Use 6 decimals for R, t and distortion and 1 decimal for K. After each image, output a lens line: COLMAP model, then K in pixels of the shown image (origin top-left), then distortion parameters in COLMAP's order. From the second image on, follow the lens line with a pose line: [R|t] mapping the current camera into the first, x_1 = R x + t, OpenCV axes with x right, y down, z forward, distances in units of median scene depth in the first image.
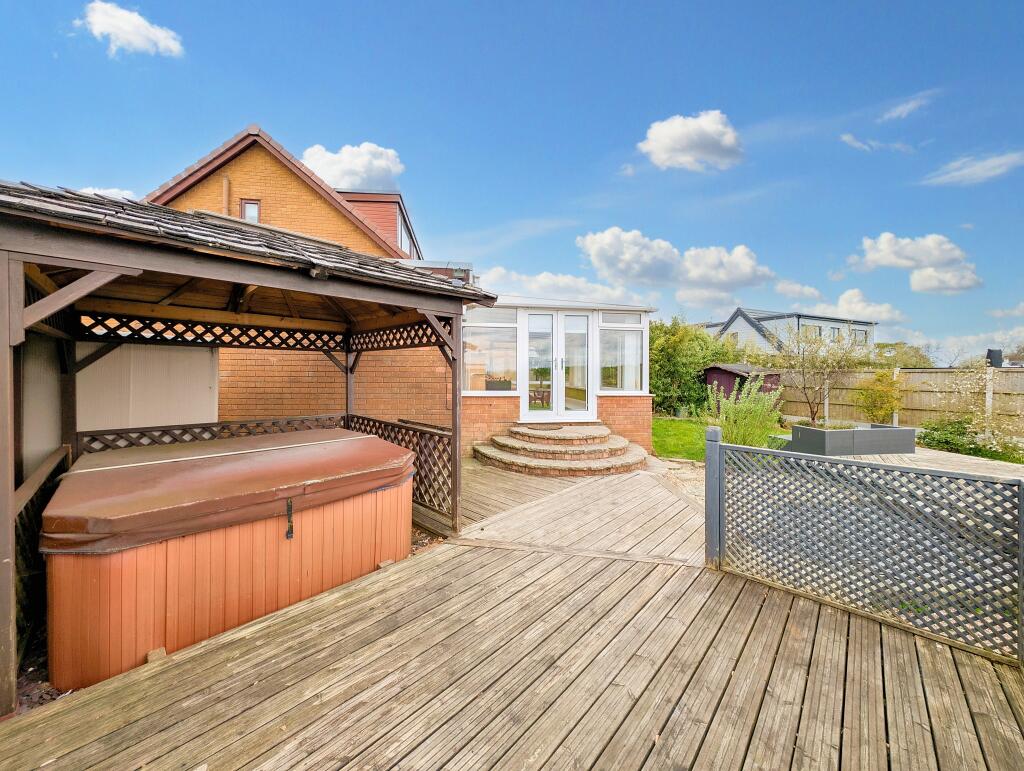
lens RADIAL K [[372.7, 0, 514.3], [0, 372.7, 373.6], [0, 0, 1]] dist [0.001072, 0.000125]
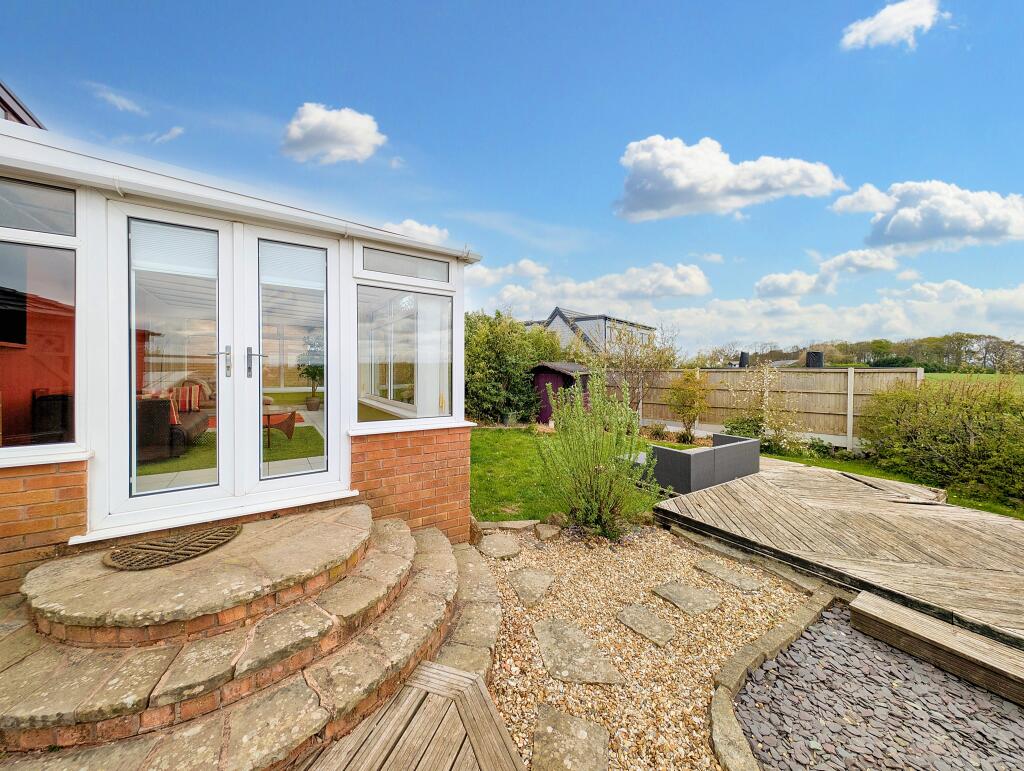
lens RADIAL K [[372.7, 0, 514.3], [0, 372.7, 373.6], [0, 0, 1]] dist [0.001072, 0.000125]
pose [[0.900767, -0.002893, 0.434293, 0.205627], [-0.002135, 0.999936, 0.011089, -0.018724], [-0.434297, -0.010915, 0.900704, 0.523901]]
